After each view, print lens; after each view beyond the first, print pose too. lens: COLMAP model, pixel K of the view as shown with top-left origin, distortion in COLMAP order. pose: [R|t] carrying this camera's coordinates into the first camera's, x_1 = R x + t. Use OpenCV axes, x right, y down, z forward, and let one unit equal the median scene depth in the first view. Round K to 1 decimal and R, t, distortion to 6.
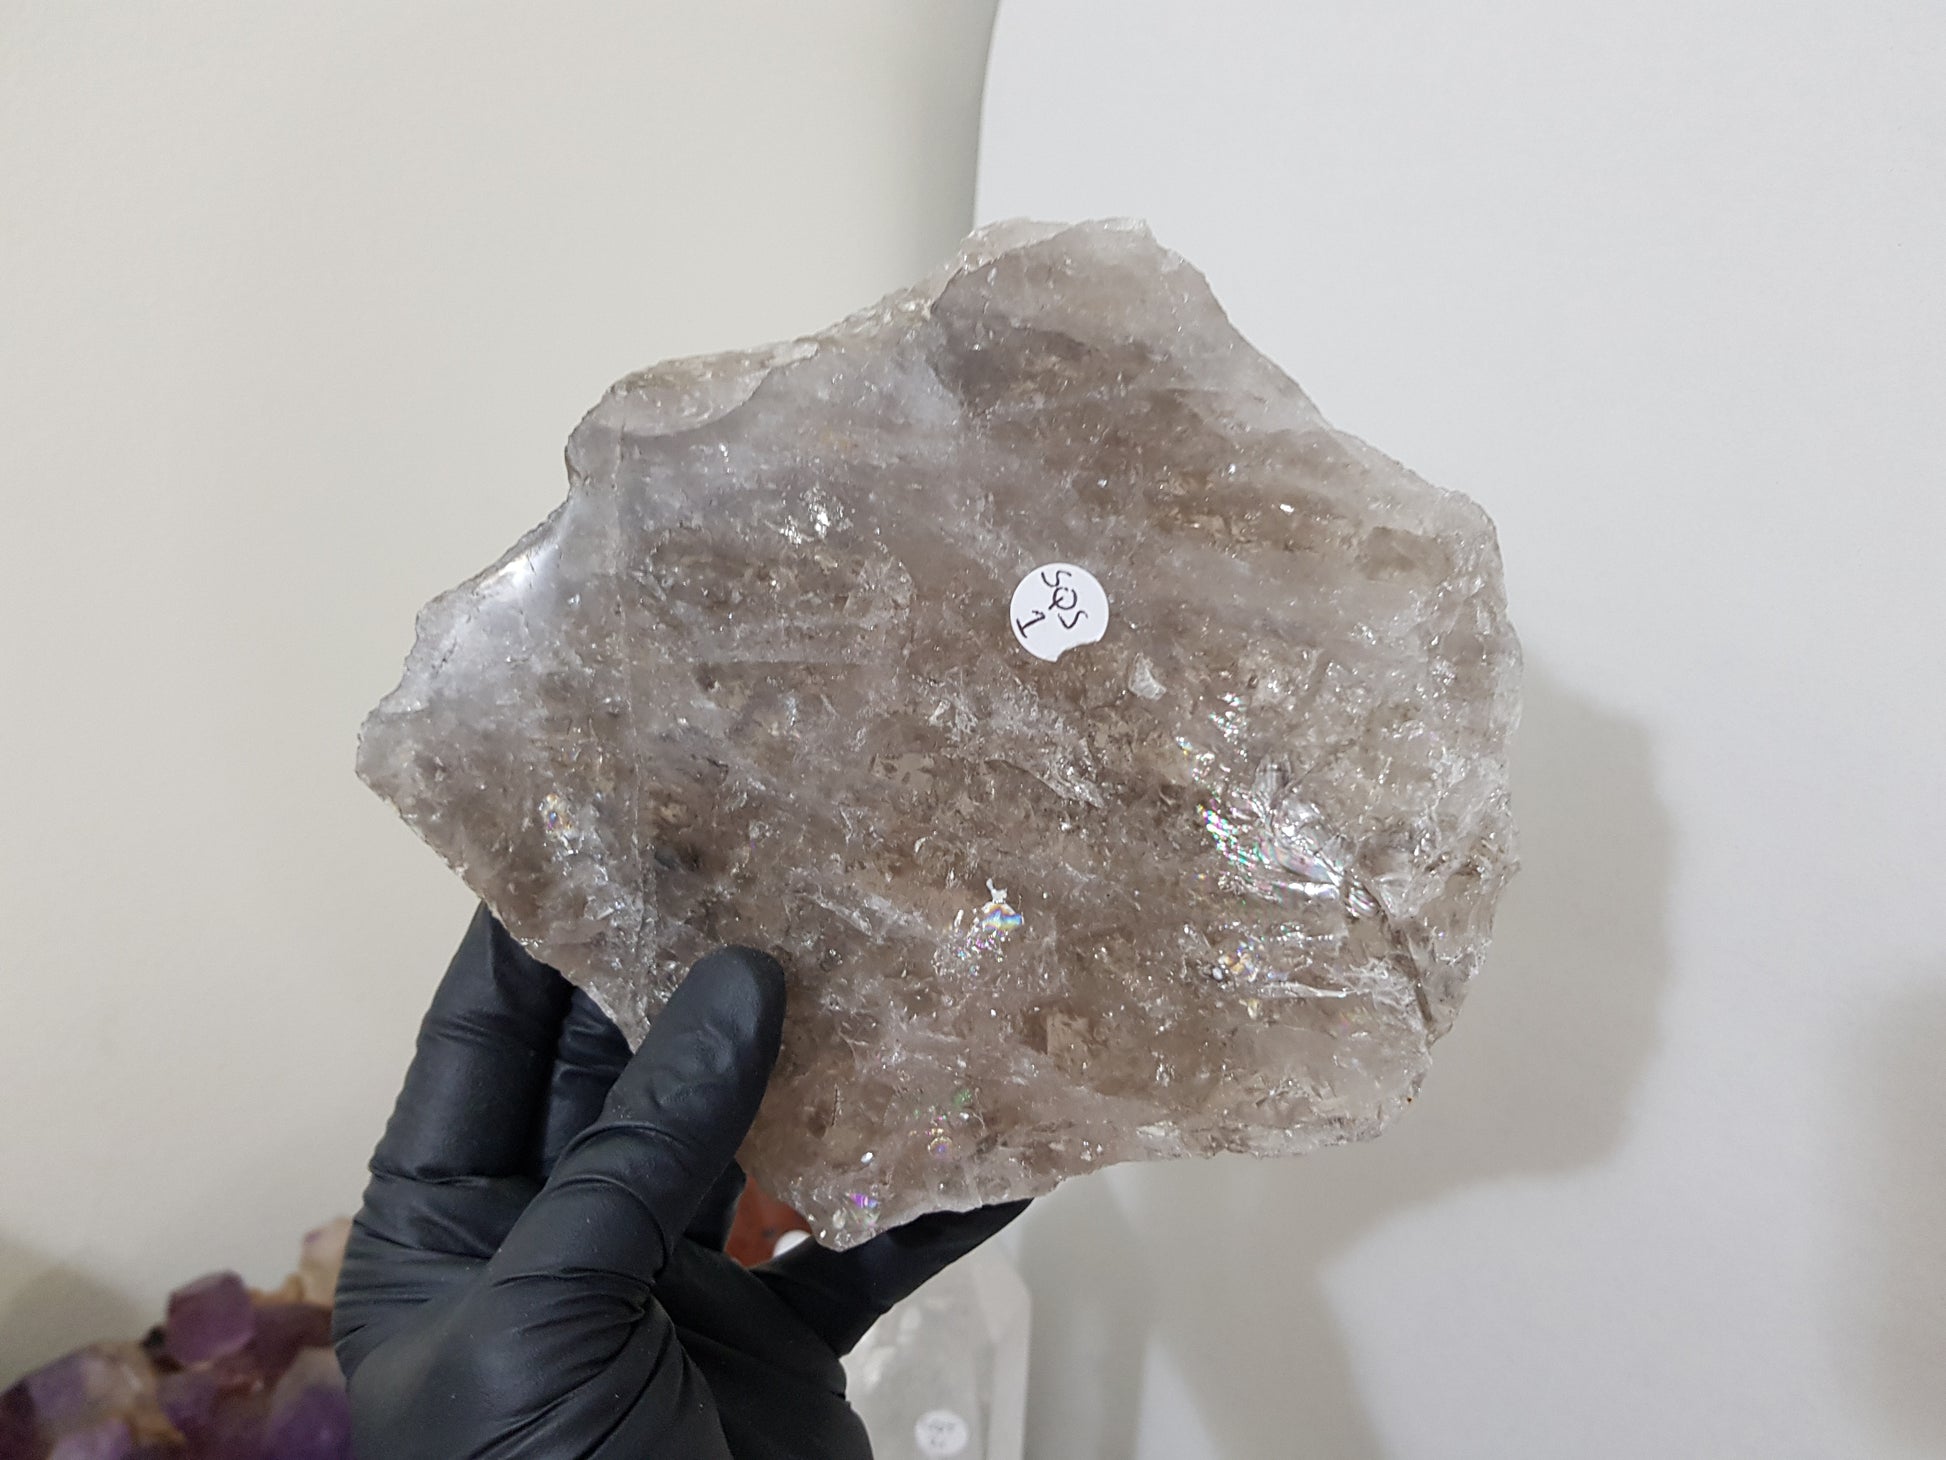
lens RADIAL K [[1565.8, 0, 999.5], [0, 1565.8, 659.7], [0, 0, 1]] dist [0.023297, -0.056494]
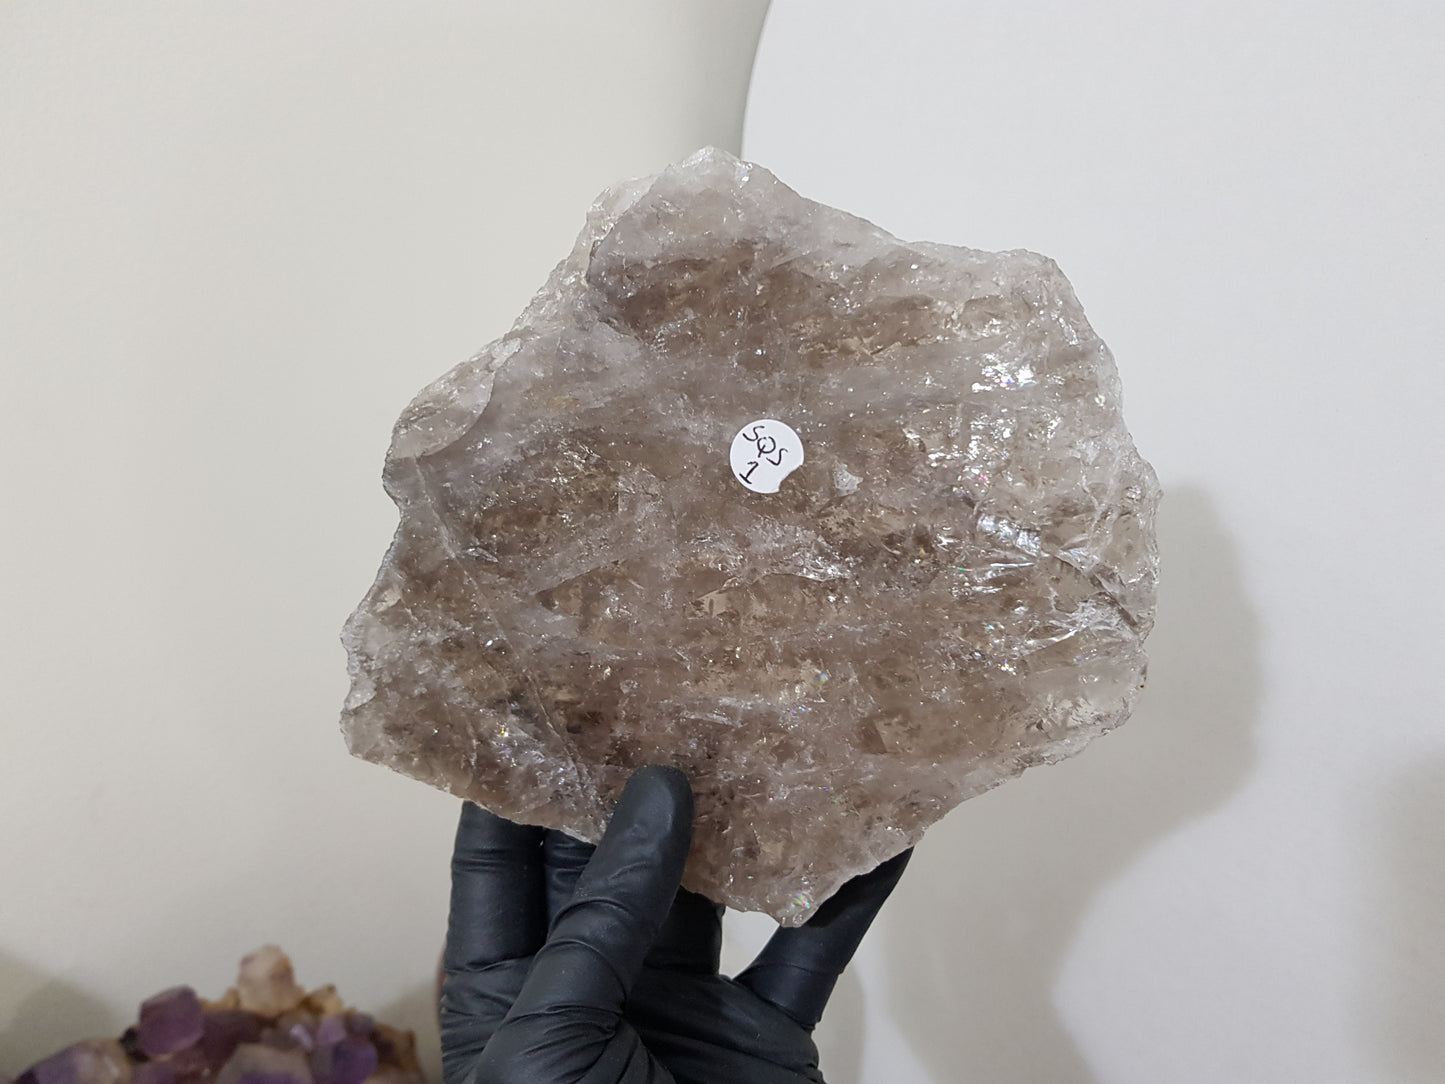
lens RADIAL K [[1162.7, 0, 713.6], [0, 1162.7, 533.9], [0, 0, 1]] dist [0.023297, -0.056494]
pose [[0.917804, -0.386005, -0.092931, 0.062780], [0.395798, 0.907990, 0.137474, -0.123562], [0.031315, -0.162956, 0.986136, 0.010673]]
